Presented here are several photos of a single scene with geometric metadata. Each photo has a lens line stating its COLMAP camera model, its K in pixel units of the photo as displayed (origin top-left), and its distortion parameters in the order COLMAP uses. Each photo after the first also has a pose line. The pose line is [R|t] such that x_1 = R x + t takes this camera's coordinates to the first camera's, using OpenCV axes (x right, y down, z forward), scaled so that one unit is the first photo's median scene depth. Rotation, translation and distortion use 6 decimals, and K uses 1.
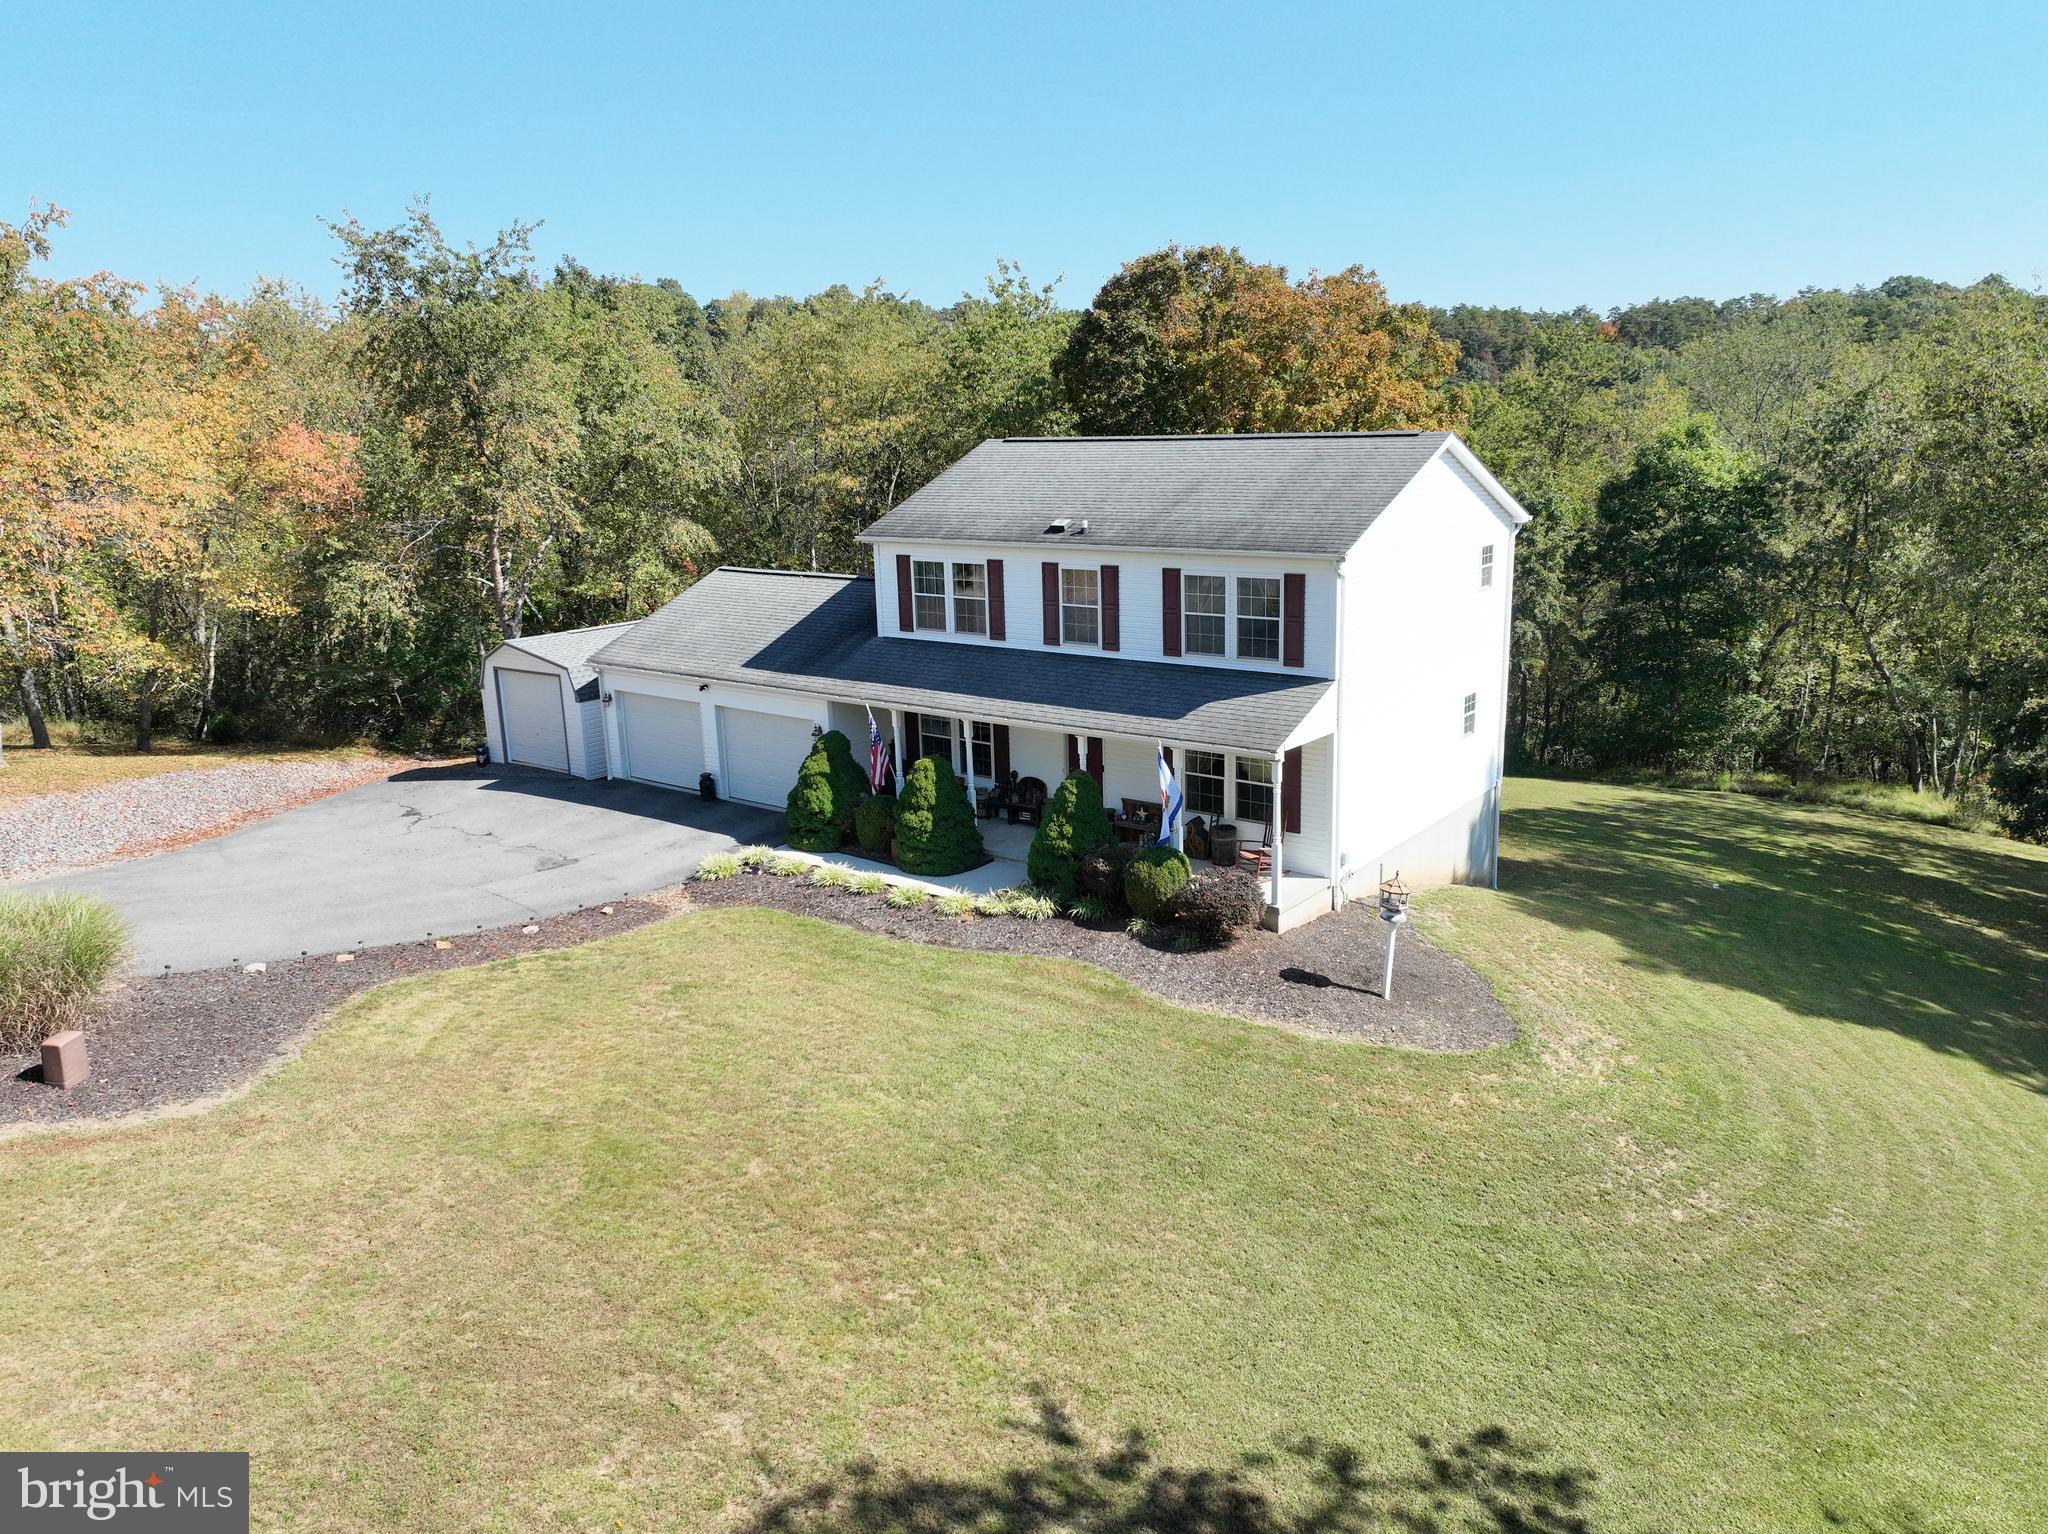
lens RADIAL K [[1442.7, 0, 1032.9], [0, 1442.7, 759.1], [0, 0, 1]] dist [-0.003916, 0.020512]
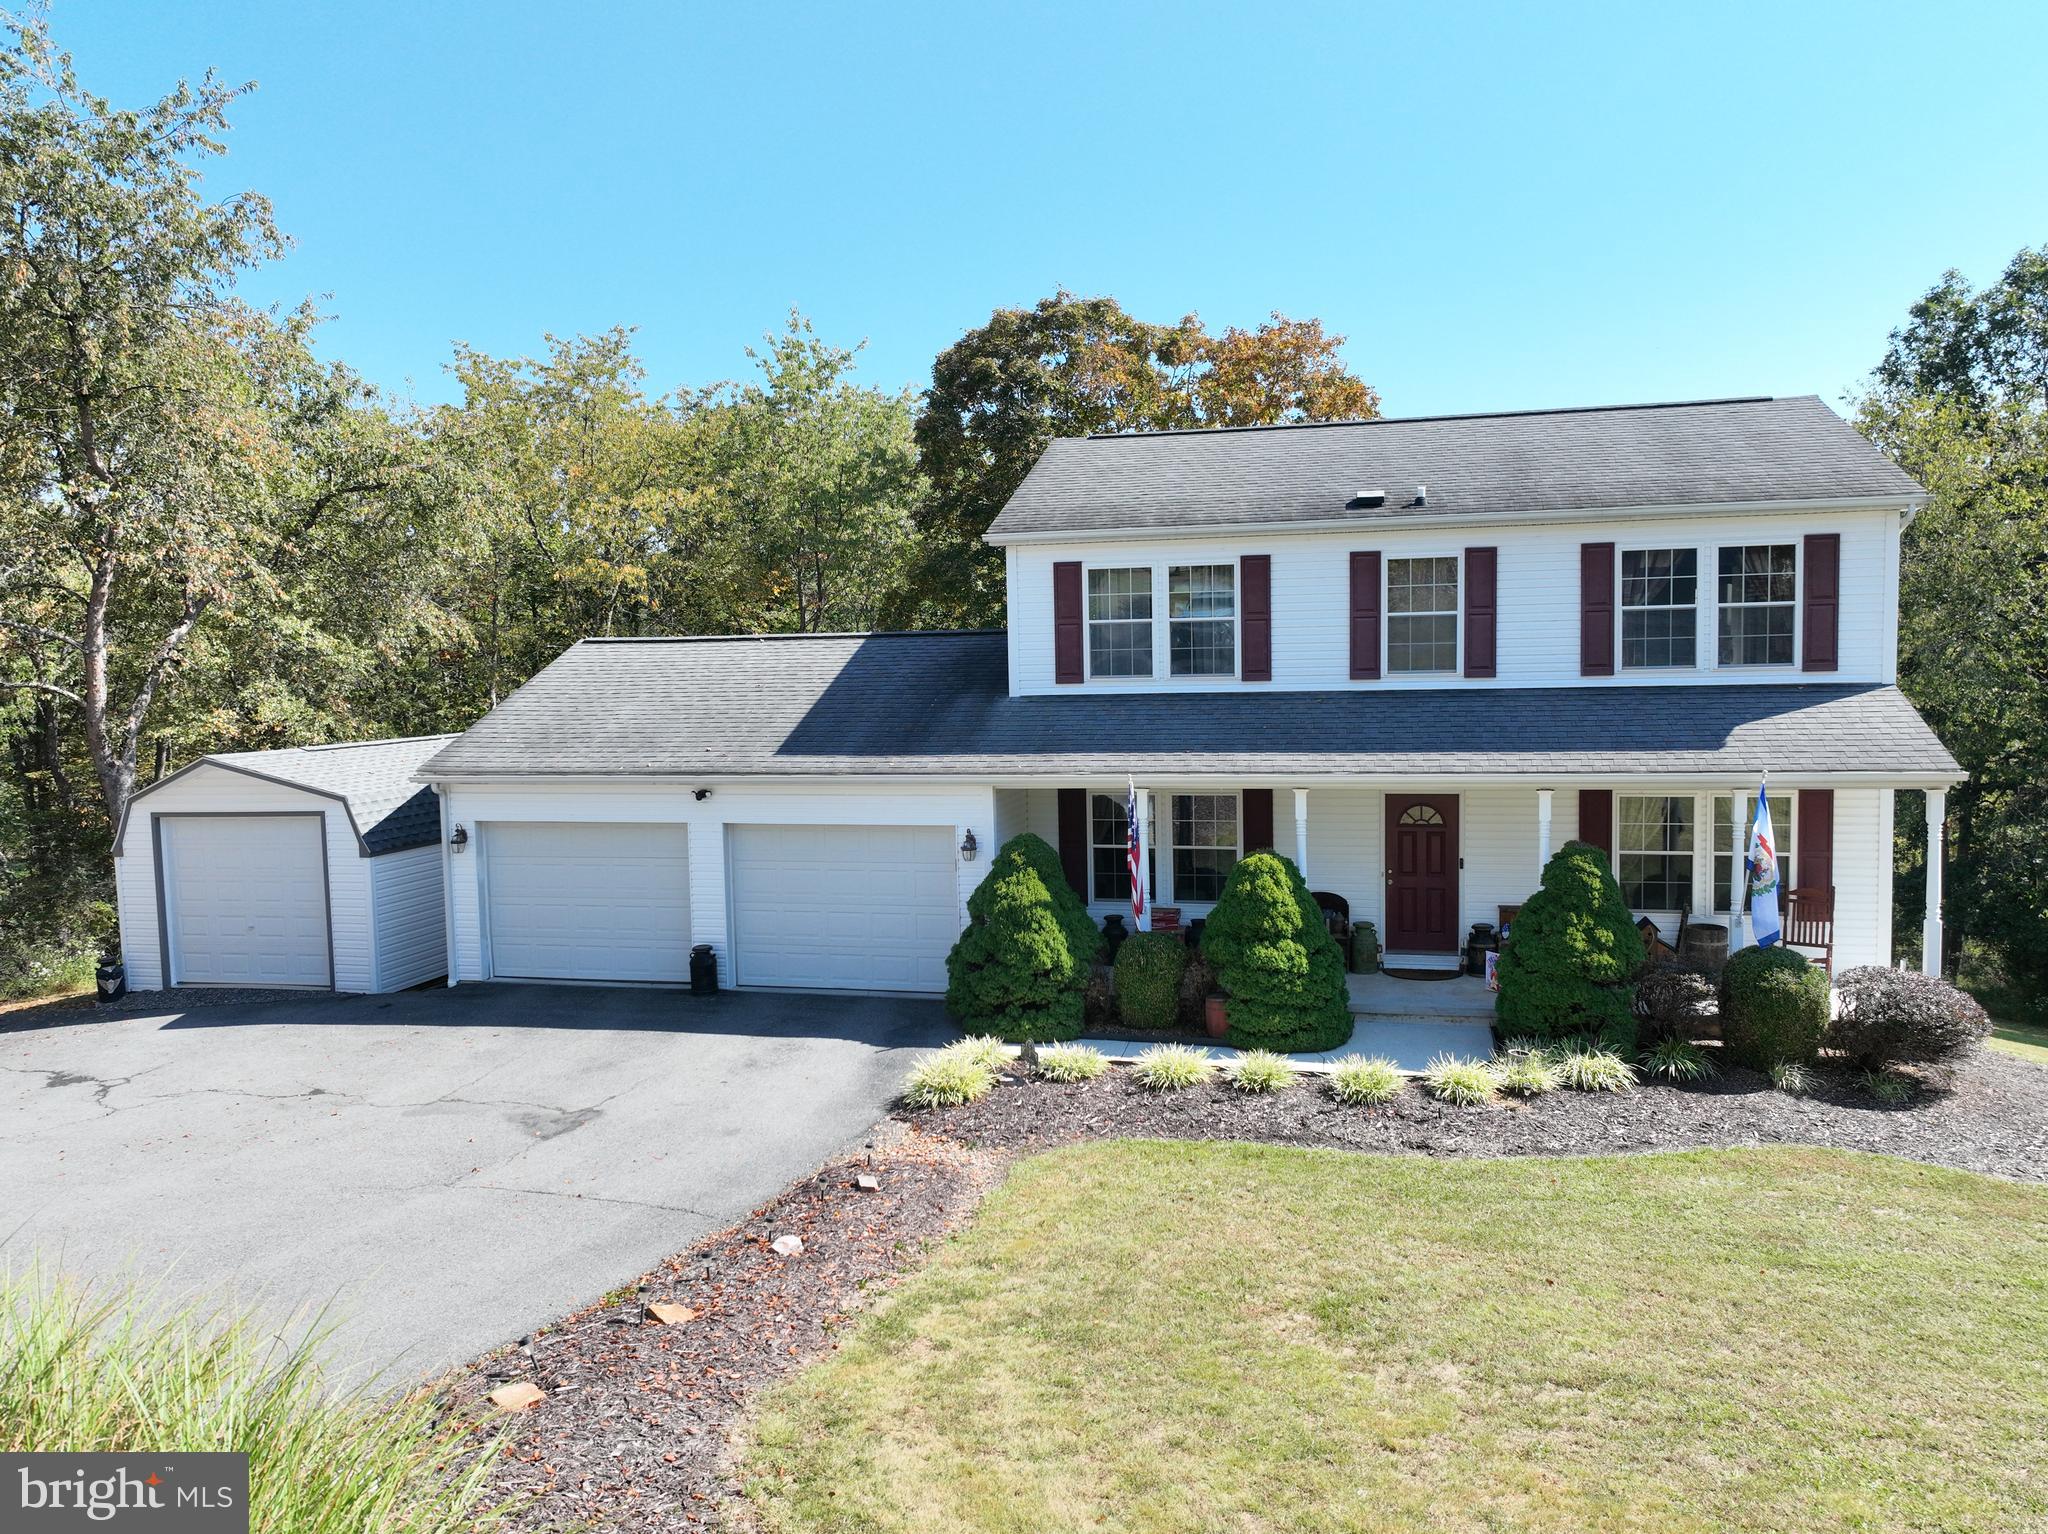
lens RADIAL K [[1442.7, 0, 1032.9], [0, 1442.7, 759.1], [0, 0, 1]] dist [-0.003916, 0.020512]
pose [[0.912476, -0.021360, 0.408571, -0.371704], [0.091428, 0.984027, -0.152745, 0.039815], [-0.398783, 0.176731, 0.899855, 0.460672]]
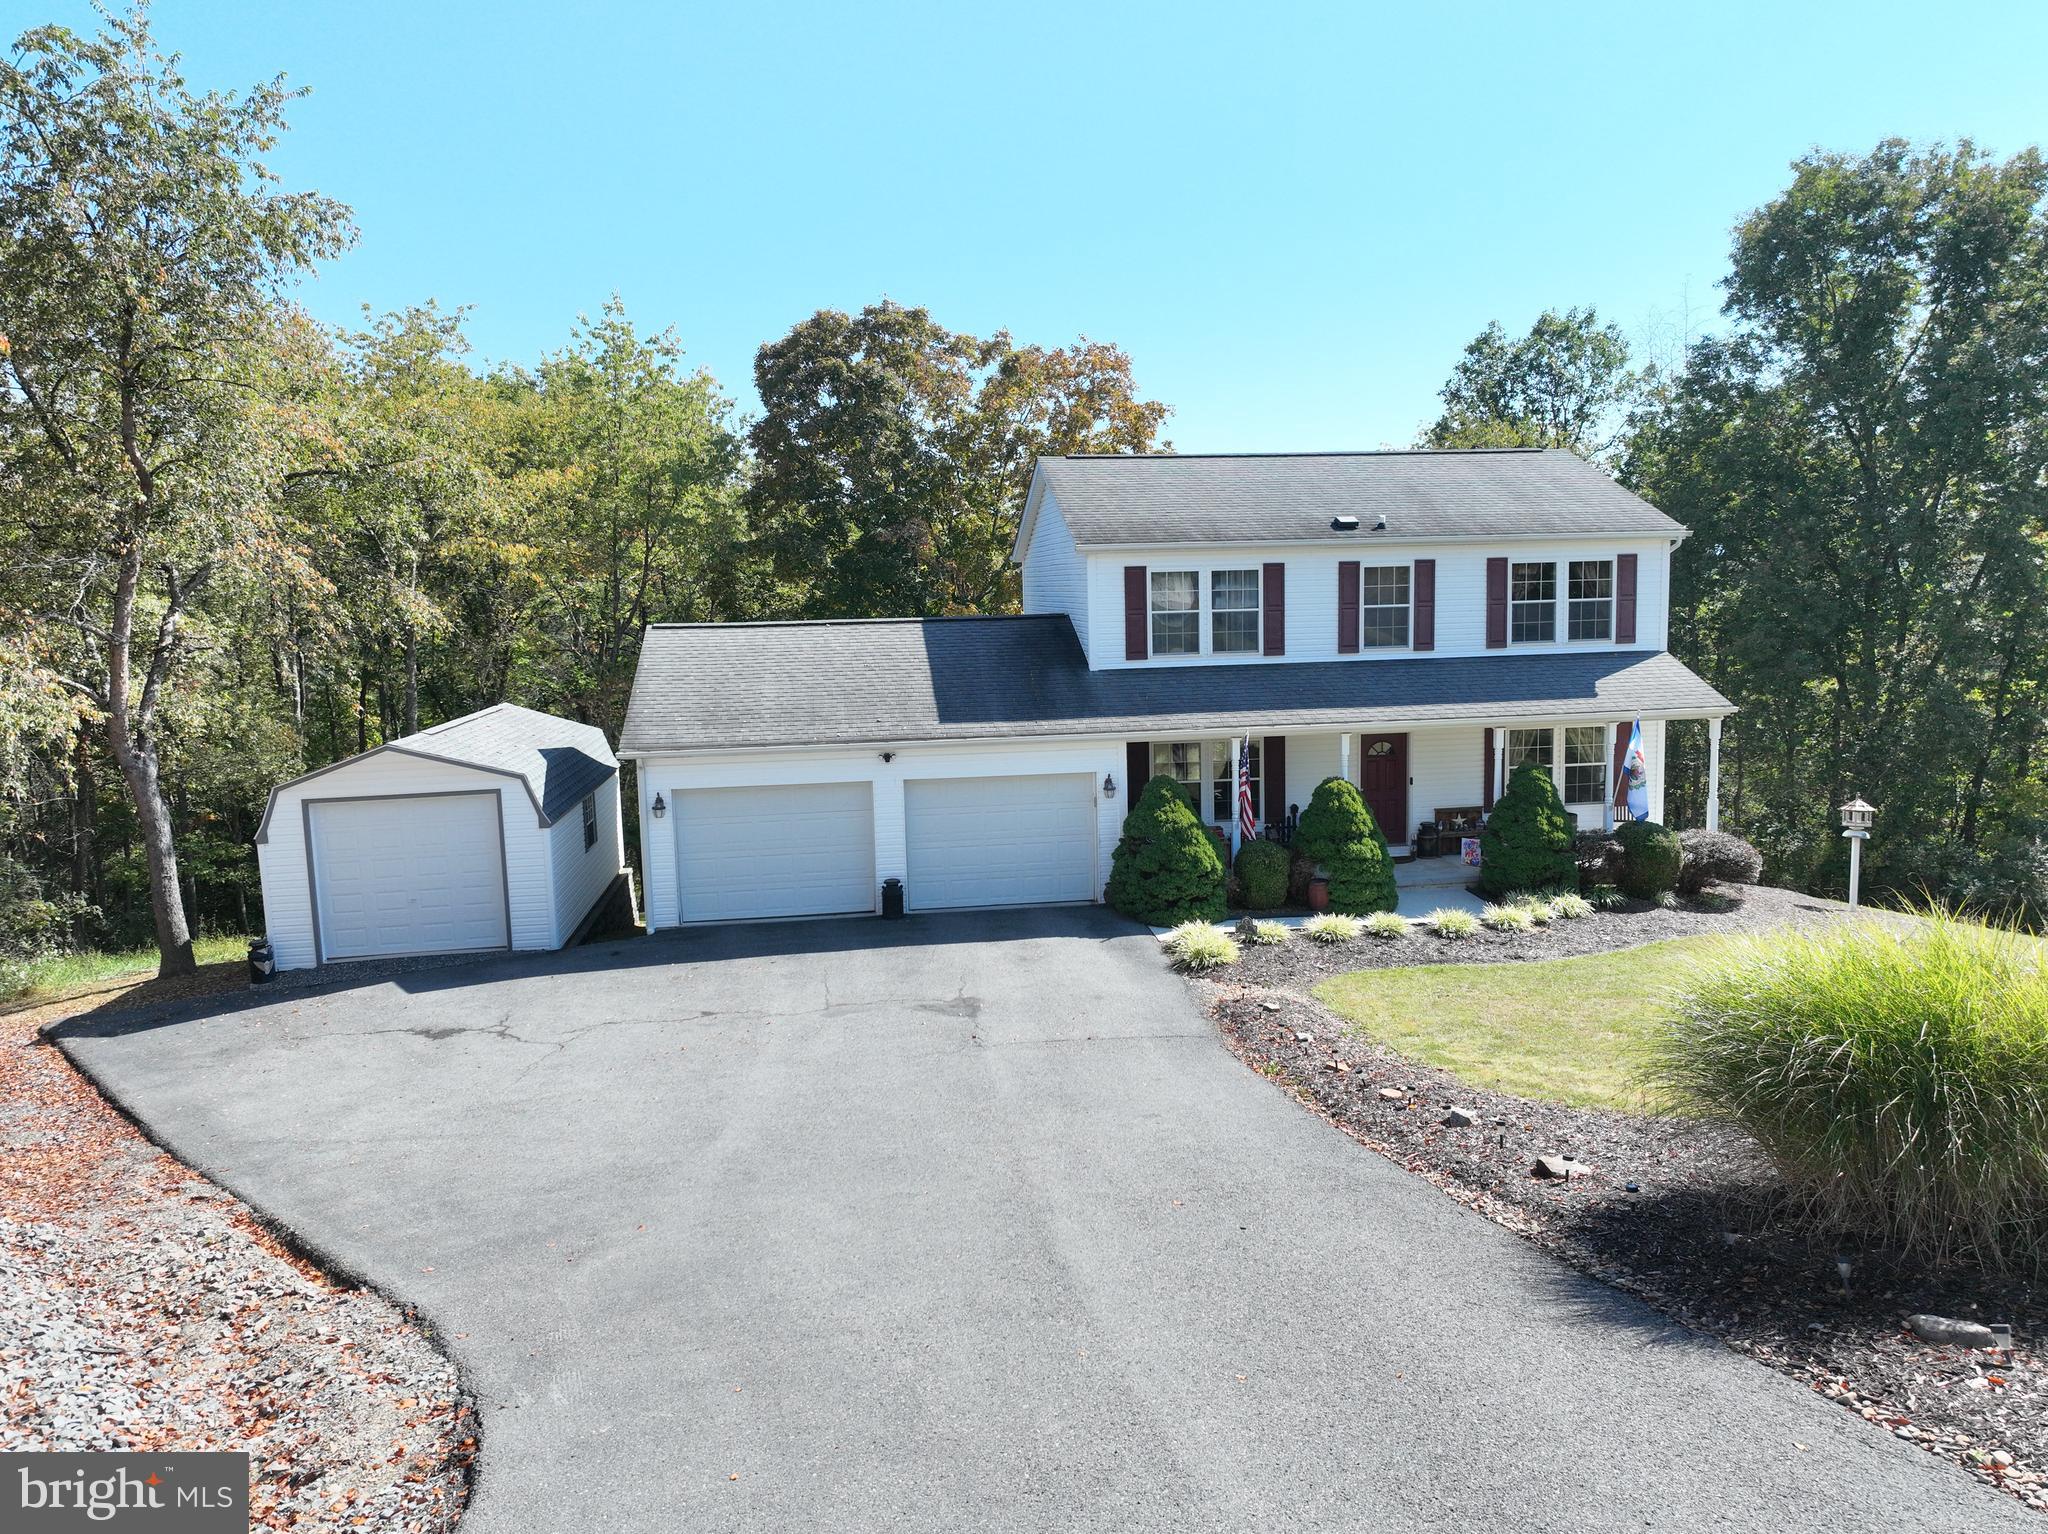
lens RADIAL K [[1442.7, 0, 1032.9], [0, 1442.7, 759.1], [0, 0, 1]] dist [-0.003916, 0.020512]
pose [[0.702050, -0.076037, 0.708057, -0.738336], [0.172182, 0.982907, -0.065169, 0.010780], [-0.690999, 0.167666, 0.703142, 0.488319]]
